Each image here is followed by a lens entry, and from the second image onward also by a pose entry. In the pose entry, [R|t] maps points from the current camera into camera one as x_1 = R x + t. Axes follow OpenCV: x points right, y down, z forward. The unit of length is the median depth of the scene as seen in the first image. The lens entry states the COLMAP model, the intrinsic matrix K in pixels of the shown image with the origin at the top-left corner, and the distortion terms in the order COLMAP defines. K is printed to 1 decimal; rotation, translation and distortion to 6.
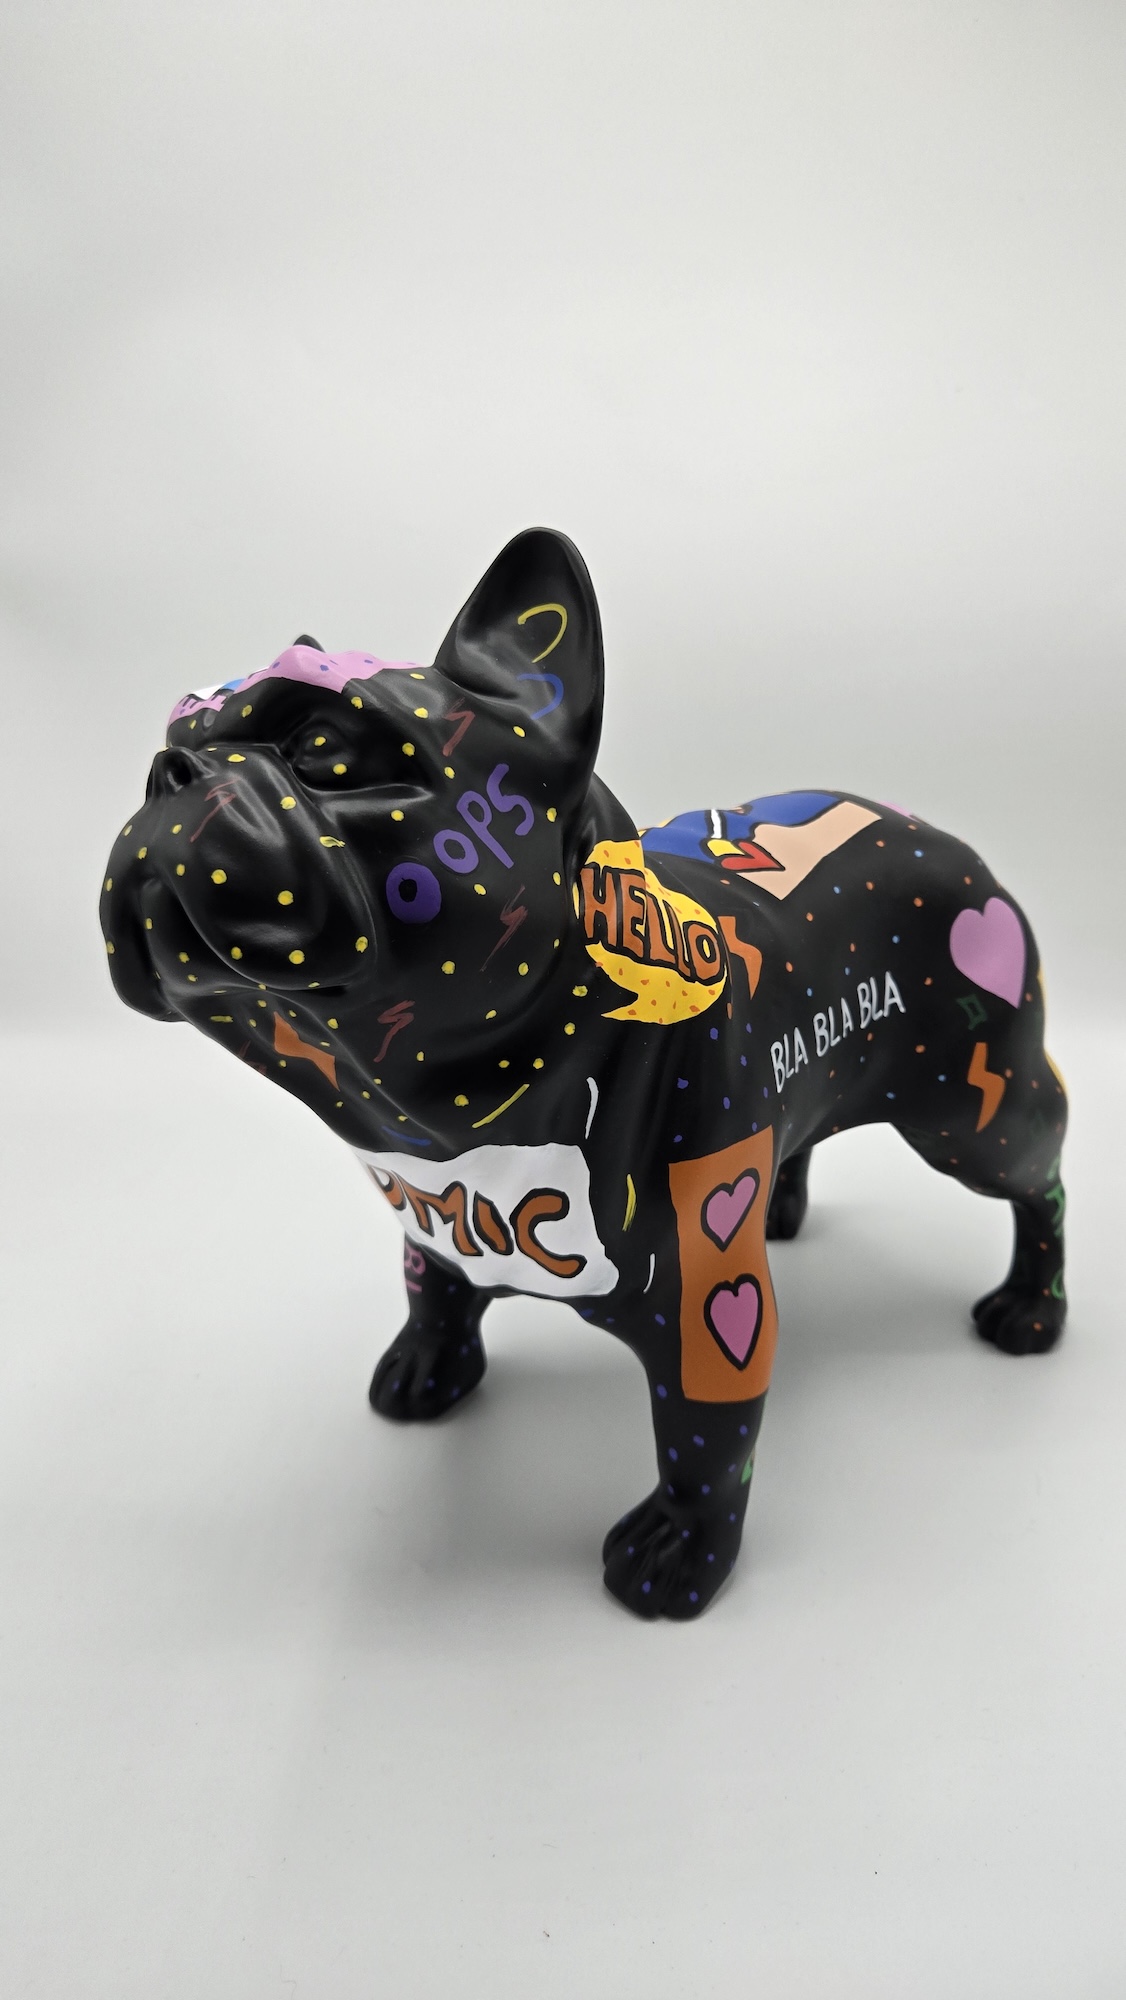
lens RADIAL K [[1426.9, 0, 563.0], [0, 1426.9, 1000.0], [0, 0, 1]] dist [0.044864, -0.000842]
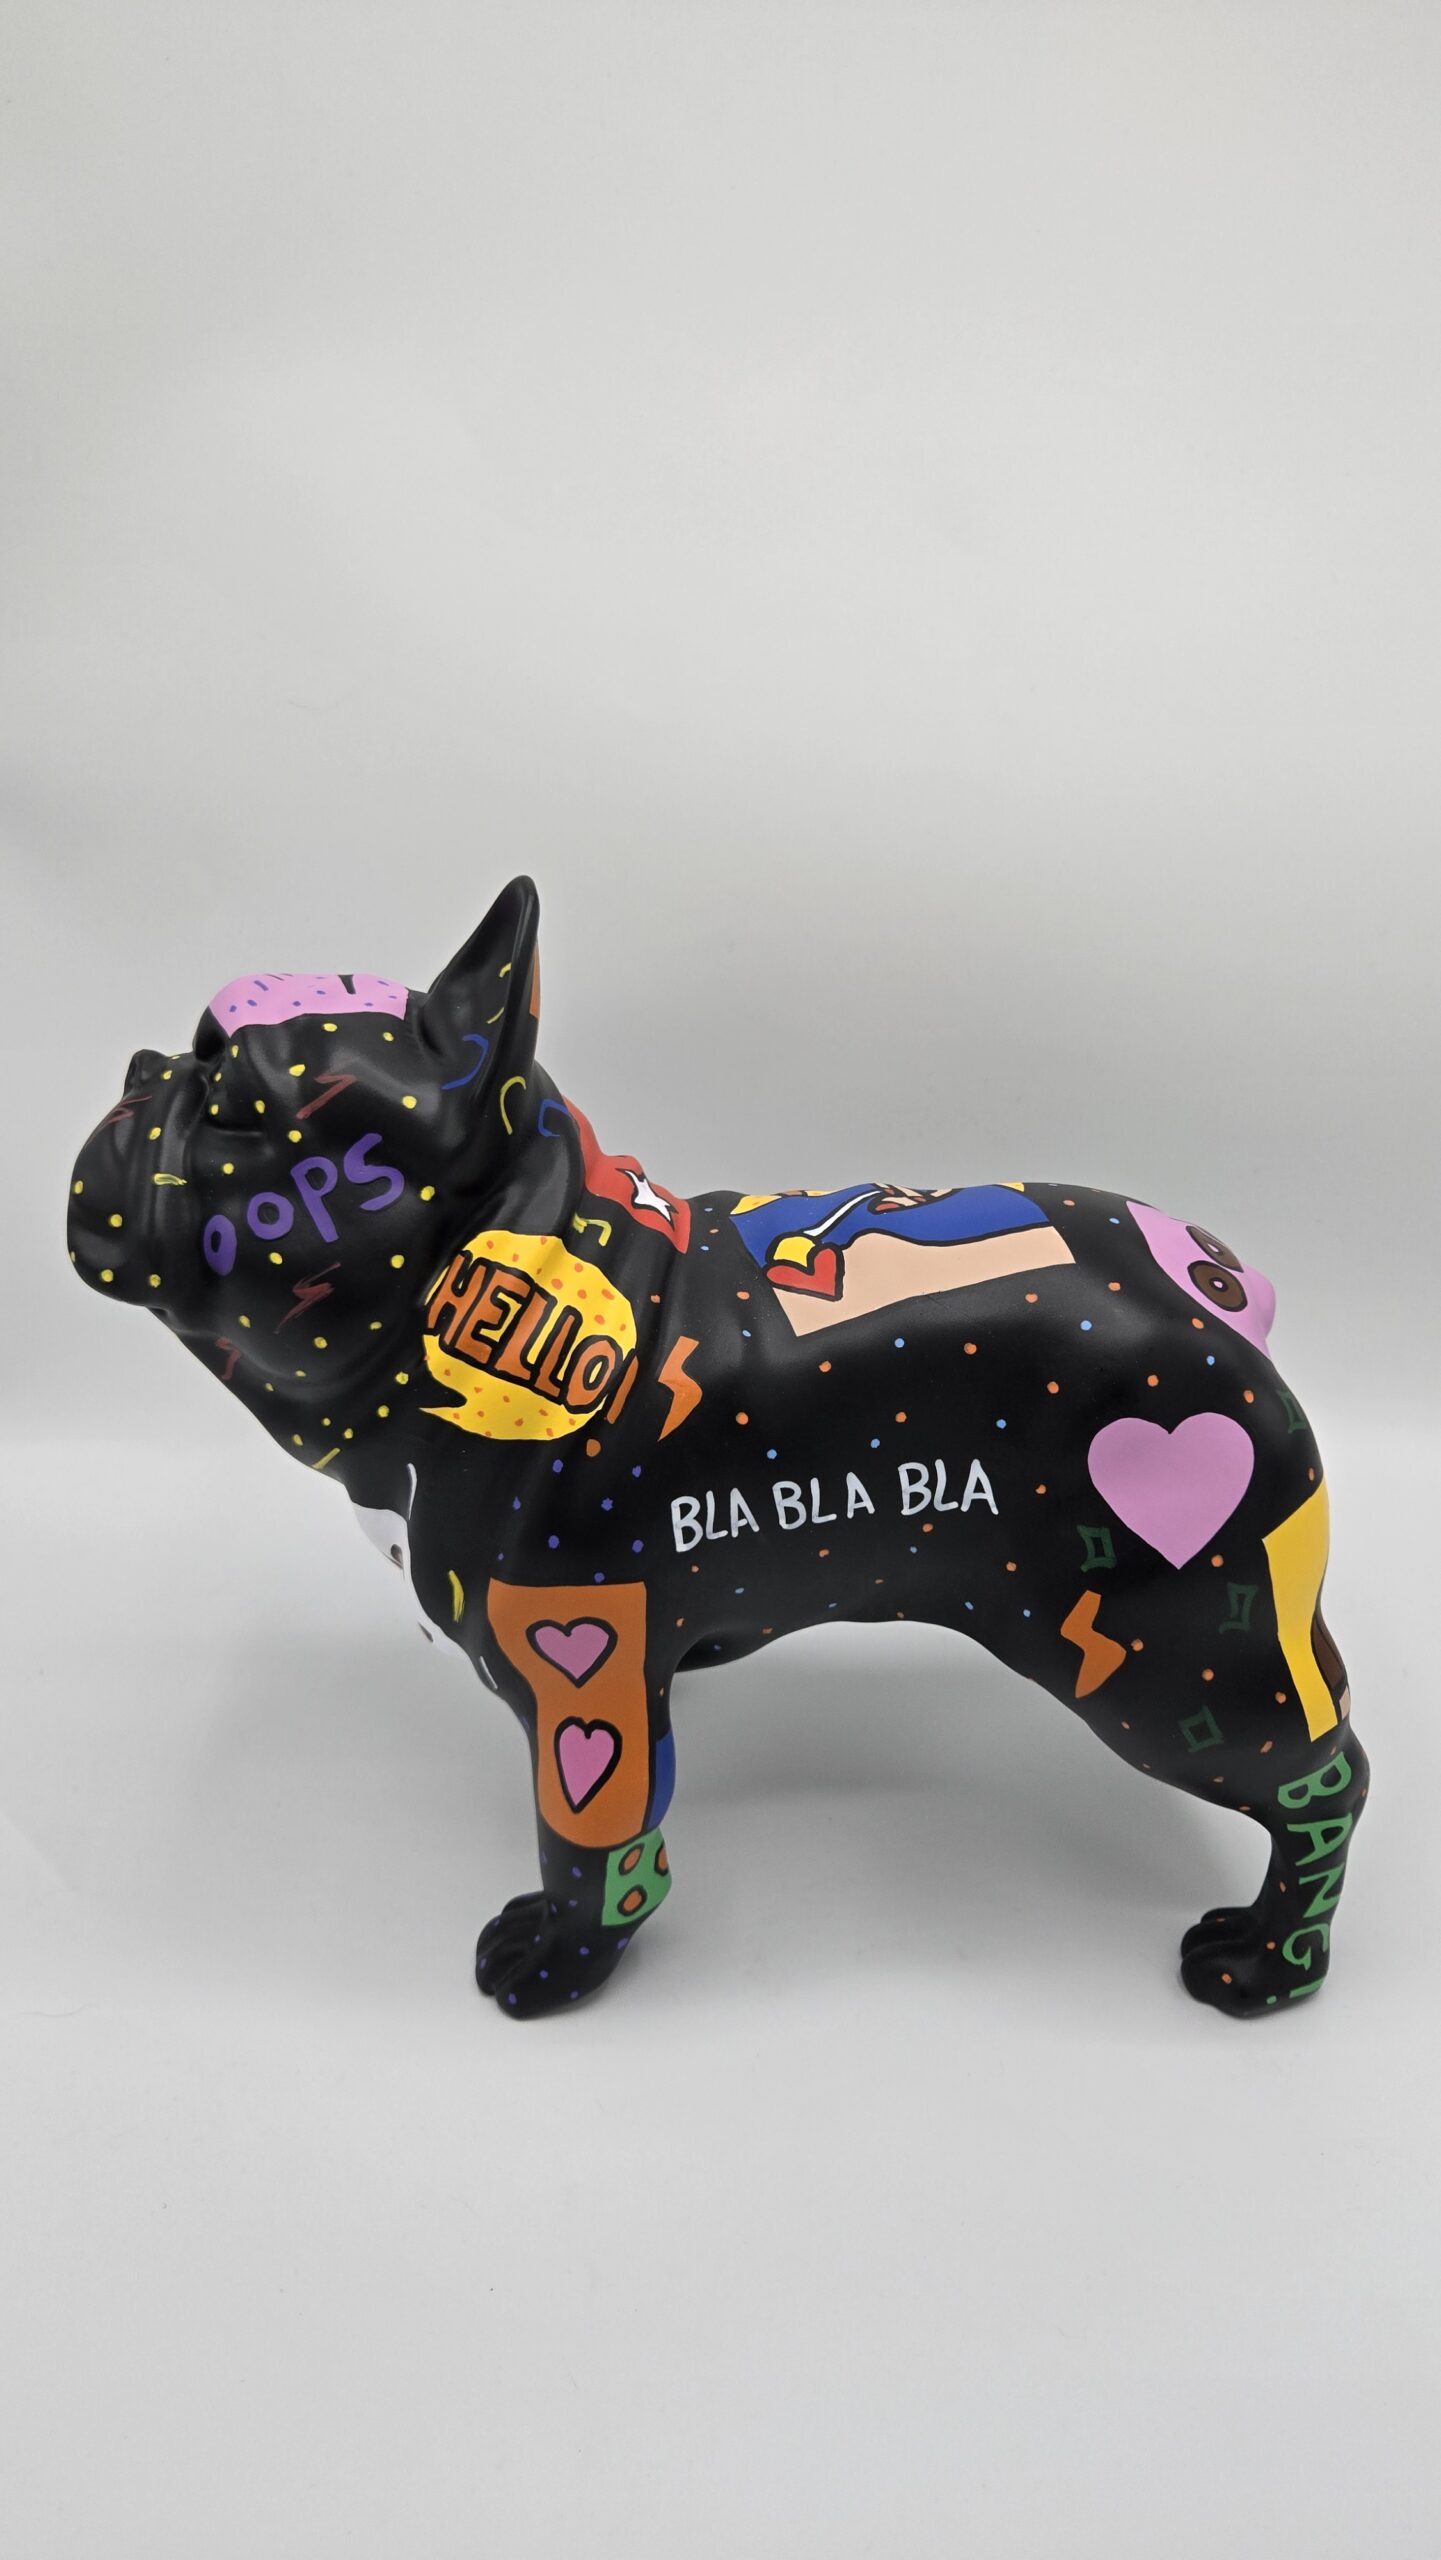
lens RADIAL K [[1826.4, 0, 720.5], [0, 1826.4, 1280.0], [0, 0, 1]] dist [0.044864, -0.000842]
pose [[0.721752, 0.311272, -0.618210, 0.856920], [-0.211871, 0.949654, 0.230799, -0.376468], [0.658927, -0.035599, 0.751364, 0.200291]]
